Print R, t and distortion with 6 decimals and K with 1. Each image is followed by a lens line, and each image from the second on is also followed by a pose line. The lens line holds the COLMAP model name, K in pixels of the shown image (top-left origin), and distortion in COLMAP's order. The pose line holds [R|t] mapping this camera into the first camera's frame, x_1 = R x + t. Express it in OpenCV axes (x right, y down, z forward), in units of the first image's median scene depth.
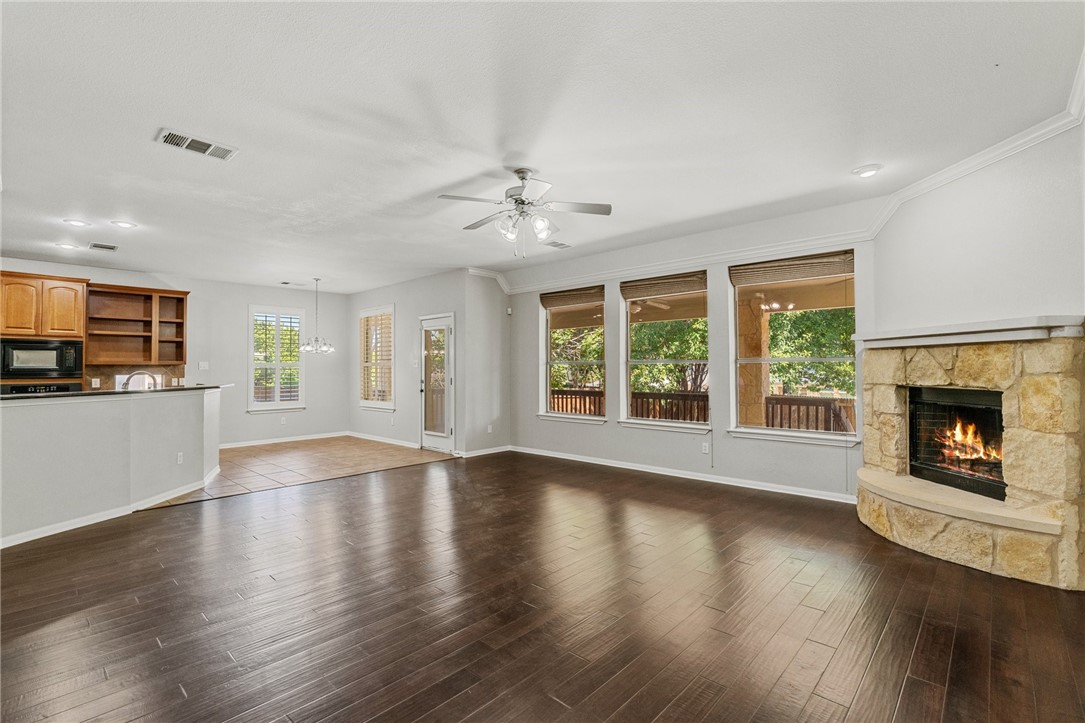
lens RADIAL K [[493.0, 0, 539.0], [0, 493.0, 357.9], [0, 0, 1]] dist [0.000793, 0.000751]
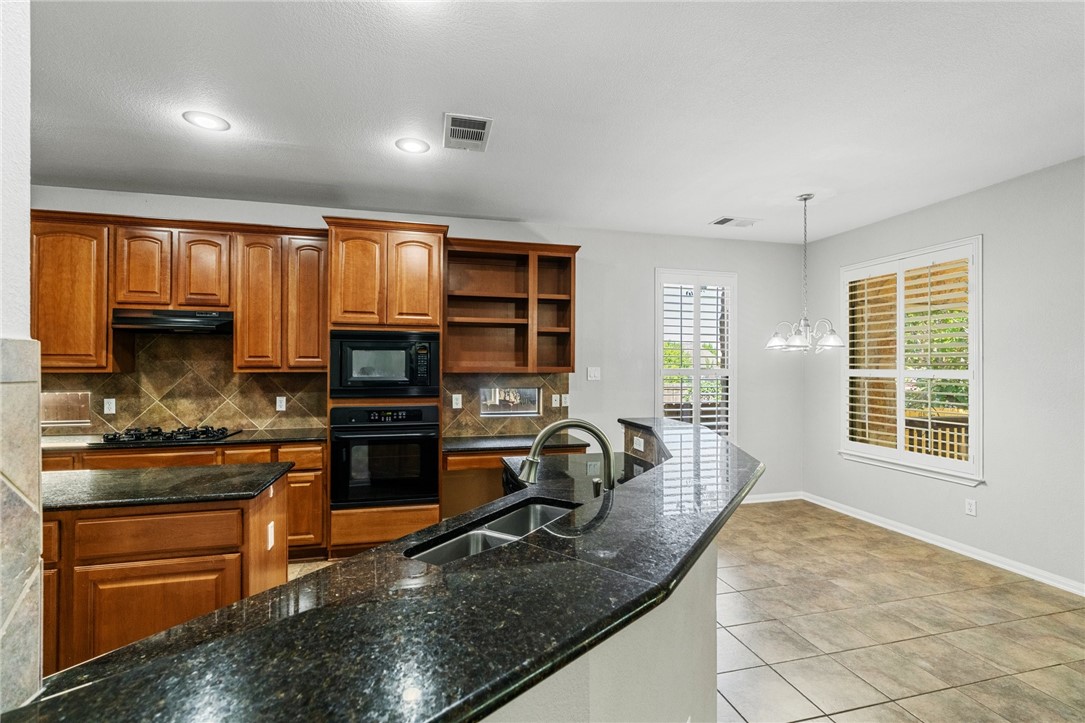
lens RADIAL K [[493.0, 0, 545.6], [0, 493.0, 362.2], [0, 0, 1]] dist [0.000793, 0.000751]
pose [[0.849935, 0.004785, -0.526865, -0.434338], [0.002963, 0.999900, 0.013862, -0.006935], [0.526879, -0.013343, 0.849836, 0.485150]]
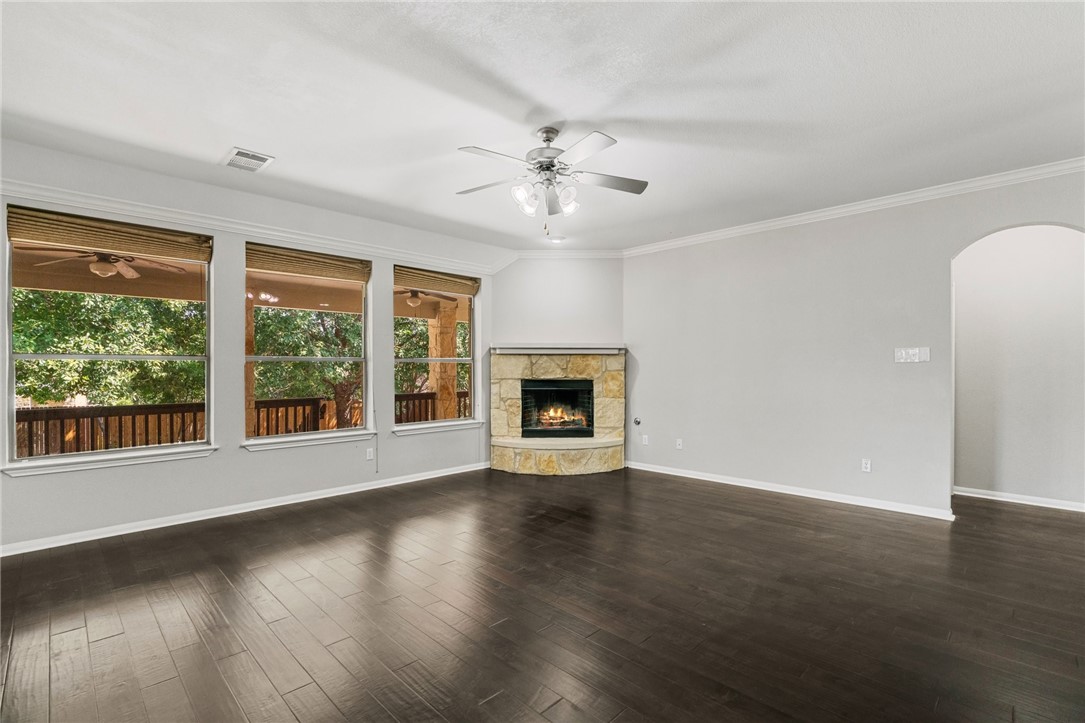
lens RADIAL K [[493.0, 0, 551.9], [0, 493.0, 366.1], [0, 0, 1]] dist [0.000793, 0.000751]
pose [[0.027731, 0.011492, 0.999549, -1.147985], [-0.019426, 0.999751, -0.010955, 0.044214], [-0.999427, -0.019113, 0.027947, 1.271238]]
